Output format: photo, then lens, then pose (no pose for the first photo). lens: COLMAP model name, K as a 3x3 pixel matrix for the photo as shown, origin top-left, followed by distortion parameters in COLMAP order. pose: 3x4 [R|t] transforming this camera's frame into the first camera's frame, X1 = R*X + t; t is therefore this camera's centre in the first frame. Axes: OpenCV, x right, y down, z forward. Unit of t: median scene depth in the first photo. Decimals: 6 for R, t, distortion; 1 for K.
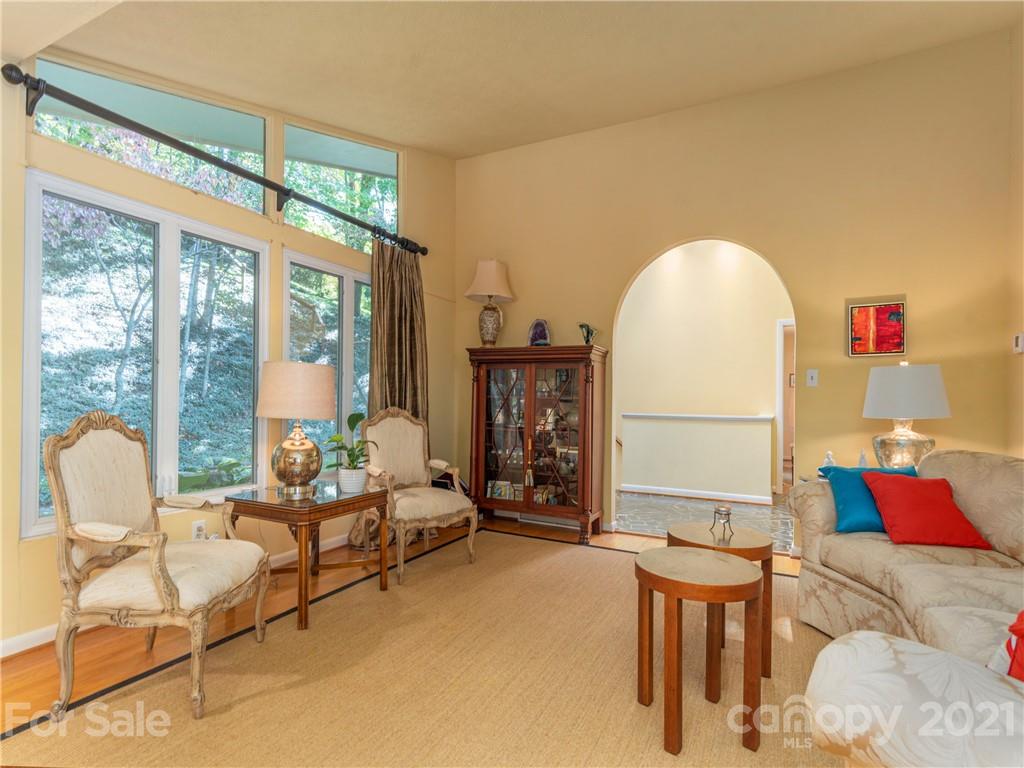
lens RADIAL K [[512.9, 0, 509.2], [0, 512.9, 393.6], [0, 0, 1]] dist [0.011113, 0.000808]
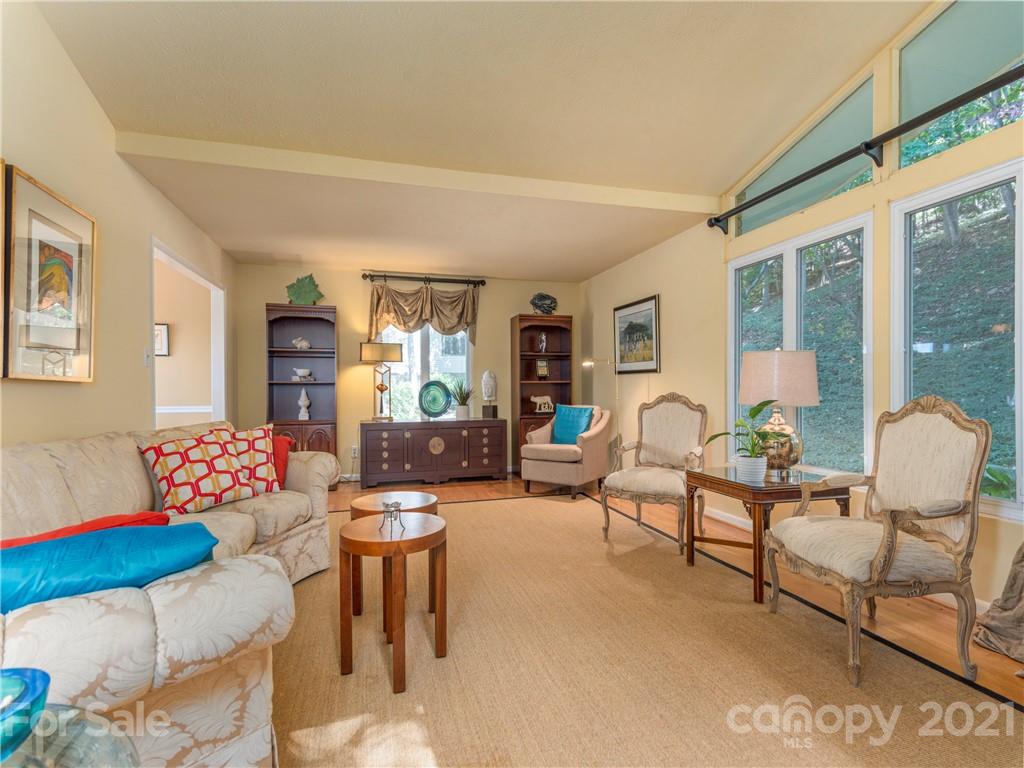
lens RADIAL K [[512.9, 0, 509.2], [0, 512.9, 393.6], [0, 0, 1]] dist [0.011113, 0.000808]
pose [[-0.727399, -0.001653, -0.686213, 0.747017], [0.004453, 0.999965, -0.007128, 0.034912], [0.686200, -0.008241, -0.727366, 1.508962]]
